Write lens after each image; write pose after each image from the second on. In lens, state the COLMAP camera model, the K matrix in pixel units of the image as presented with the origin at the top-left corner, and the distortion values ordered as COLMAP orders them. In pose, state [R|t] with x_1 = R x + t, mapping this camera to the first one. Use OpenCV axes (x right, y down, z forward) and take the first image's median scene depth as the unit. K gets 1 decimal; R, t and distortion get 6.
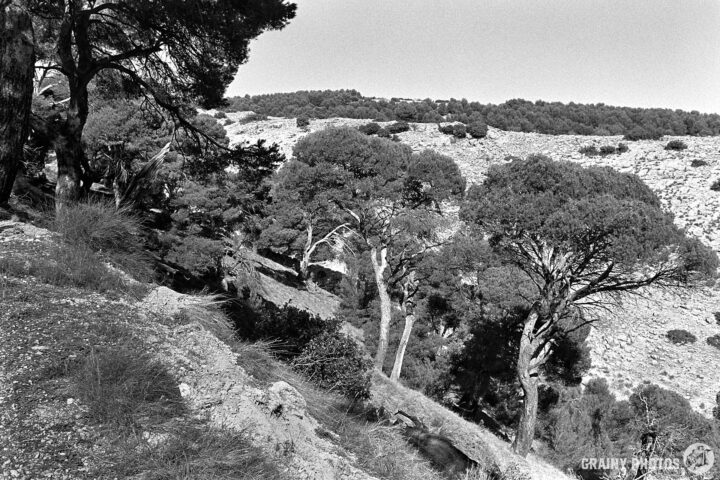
lens RADIAL K [[2061.1, 0, 360.3], [0, 2061.1, 240.3], [0, 0, 1]] dist [0.186365, 0.000000]
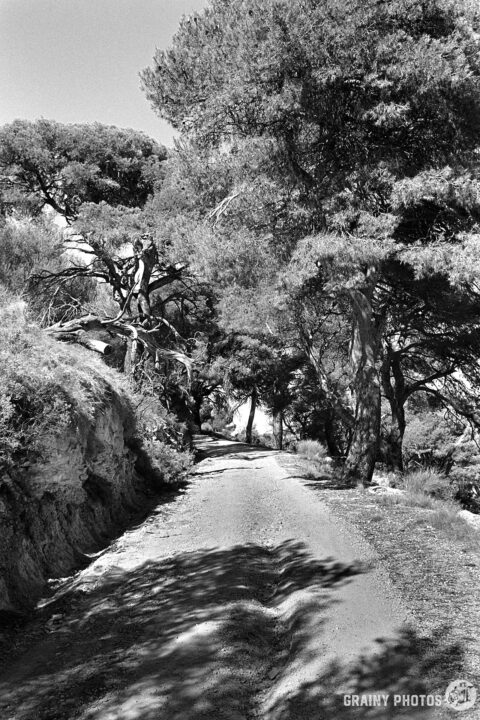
lens RADIAL K [[2061.1, 0, 240.2], [0, 2061.1, 360.6], [0, 0, 1]] dist [0.186365, 0.000000]
pose [[0.974530, -0.103180, -0.199113, 0.029859], [0.084493, 0.991374, -0.100190, 0.019103], [0.207733, 0.080814, 0.974841, -0.283584]]
